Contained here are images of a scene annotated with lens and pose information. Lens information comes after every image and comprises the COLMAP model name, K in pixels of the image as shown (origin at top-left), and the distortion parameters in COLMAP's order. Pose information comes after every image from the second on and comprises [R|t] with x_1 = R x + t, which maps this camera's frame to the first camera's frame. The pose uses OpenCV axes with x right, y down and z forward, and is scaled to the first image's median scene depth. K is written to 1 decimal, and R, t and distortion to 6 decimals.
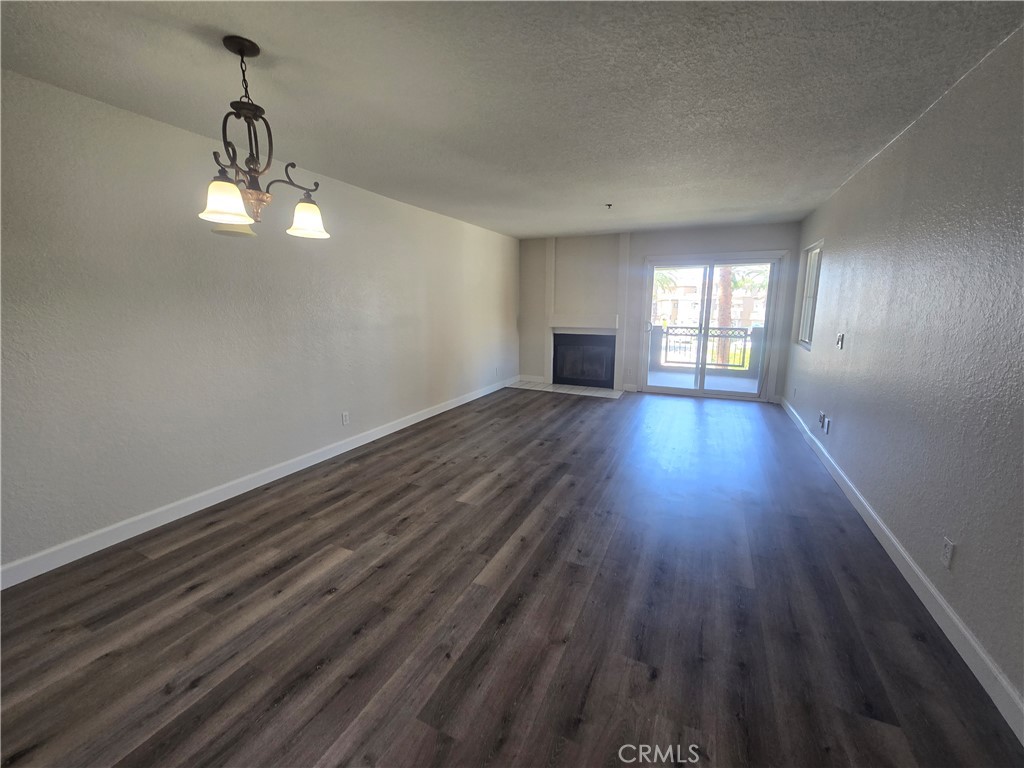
lens RADIAL K [[420.0, 0, 513.6], [0, 420.0, 375.8], [0, 0, 1]] dist [-0.000970, -0.000336]
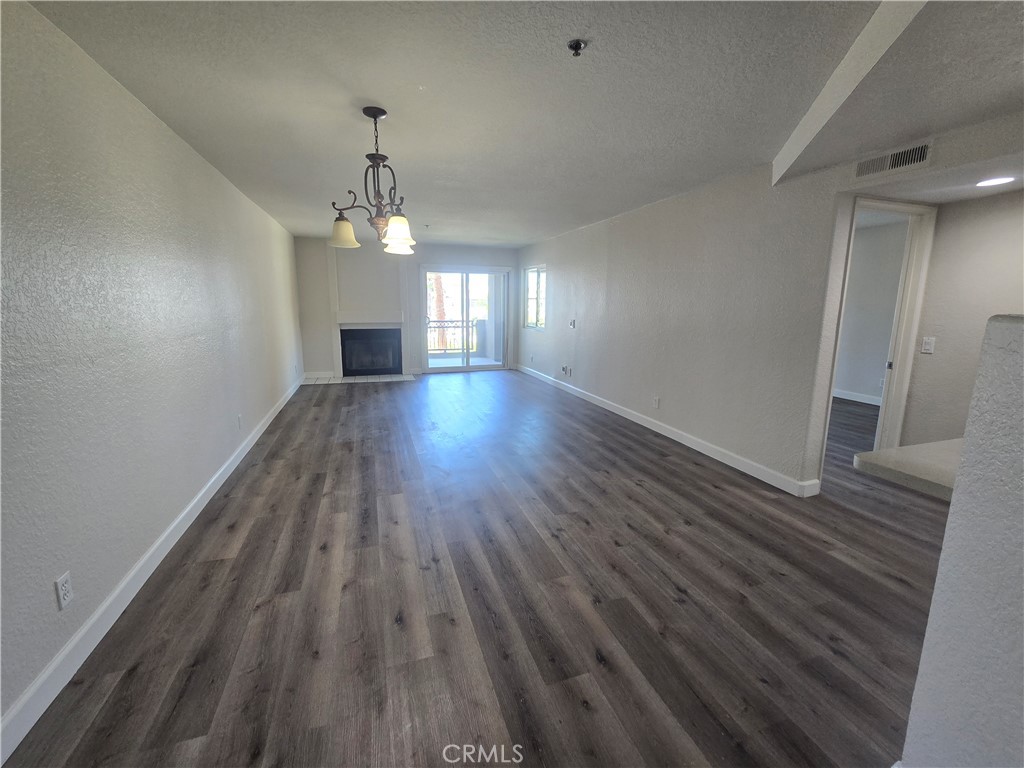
lens RADIAL K [[418.1, 0, 510.1], [0, 418.1, 373.5], [0, 0, 1]] dist [-0.001941, -0.000196]
pose [[0.723546, -0.112108, 0.681112, -0.641680], [0.111231, 0.992764, 0.045244, 0.020022], [-0.681256, 0.043024, 0.730780, -0.119893]]
